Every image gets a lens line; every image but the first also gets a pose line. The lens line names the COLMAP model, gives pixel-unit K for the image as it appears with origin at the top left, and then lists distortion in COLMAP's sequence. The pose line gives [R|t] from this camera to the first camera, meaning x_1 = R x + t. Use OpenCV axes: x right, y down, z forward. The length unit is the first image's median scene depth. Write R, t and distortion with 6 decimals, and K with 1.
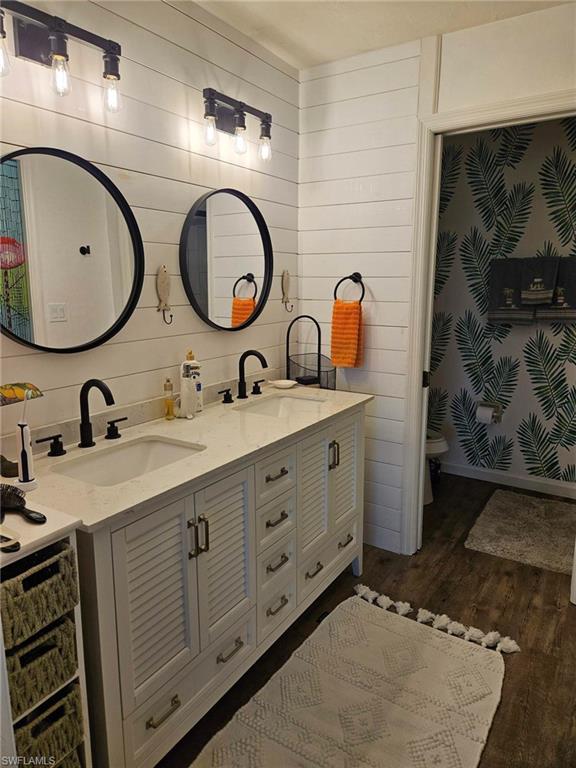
lens RADIAL K [[524.5, 0, 288.0], [0, 524.5, 384.0], [0, 0, 1]] dist [0.039327, -0.001984]
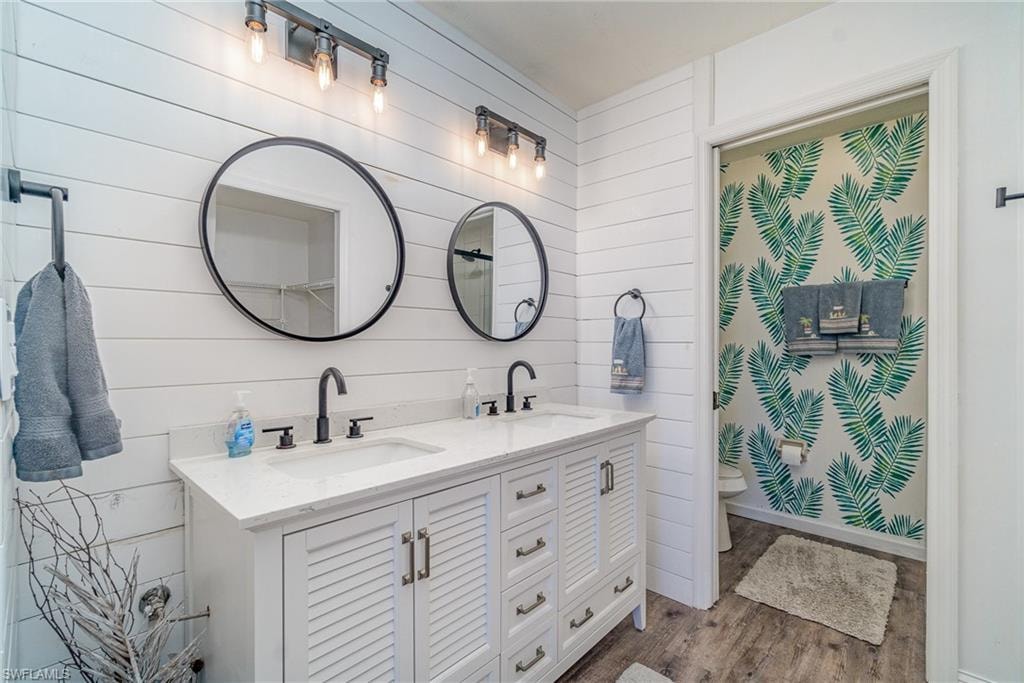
lens RADIAL K [[448.4, 0, 509.7], [0, 448.4, 352.8], [0, 0, 1]] dist [-0.025186, 0.013389]
pose [[0.983243, 0.005120, -0.182230, 0.052859], [-0.038074, 0.983329, -0.177805, 0.058677], [0.178281, 0.181764, 0.967046, 0.184169]]
